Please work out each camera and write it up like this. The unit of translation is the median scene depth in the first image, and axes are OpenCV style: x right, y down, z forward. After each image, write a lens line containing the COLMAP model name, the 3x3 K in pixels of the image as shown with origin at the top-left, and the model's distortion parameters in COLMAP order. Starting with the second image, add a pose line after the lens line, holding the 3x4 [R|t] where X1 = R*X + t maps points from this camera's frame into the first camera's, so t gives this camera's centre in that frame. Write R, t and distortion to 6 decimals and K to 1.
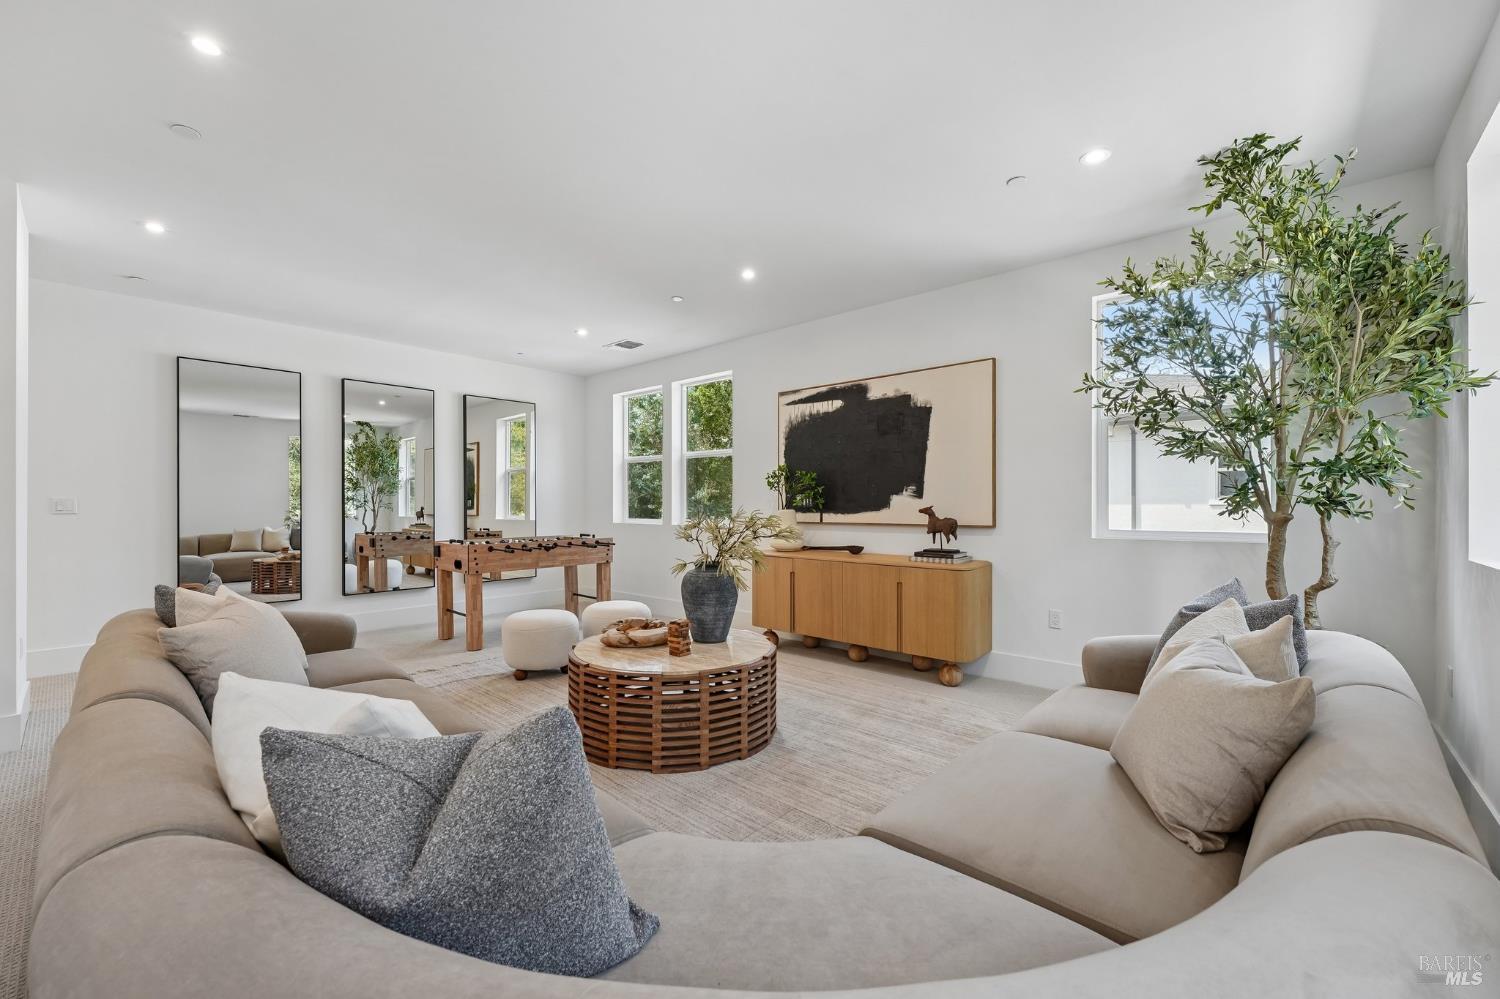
lens RADIAL K [[600.8, 0, 740.6], [0, 600.8, 501.9], [0, 0, 1]] dist [-0.001999, -0.000225]
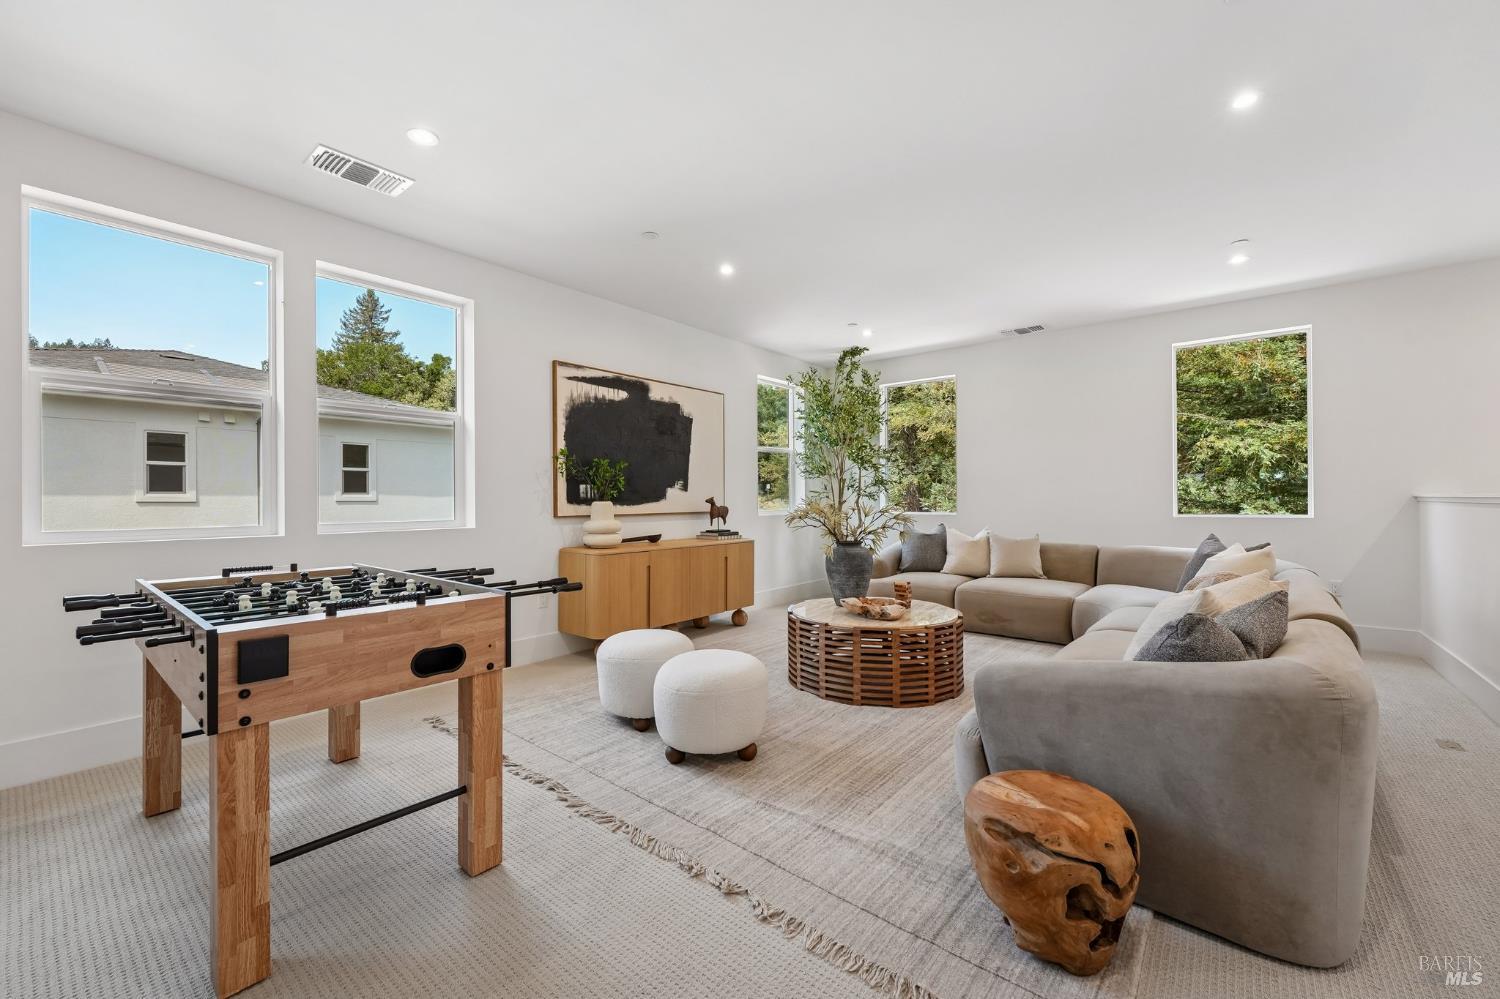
lens RADIAL K [[600.8, 0, 745.3], [0, 600.8, 499.0], [0, 0, 1]] dist [-0.001999, -0.000225]
pose [[-0.054698, 0.000564, 0.998503, -0.892035], [-0.000542, 1.000000, -0.000594, 0.010305], [-0.998503, -0.000573, -0.054698, 0.905301]]
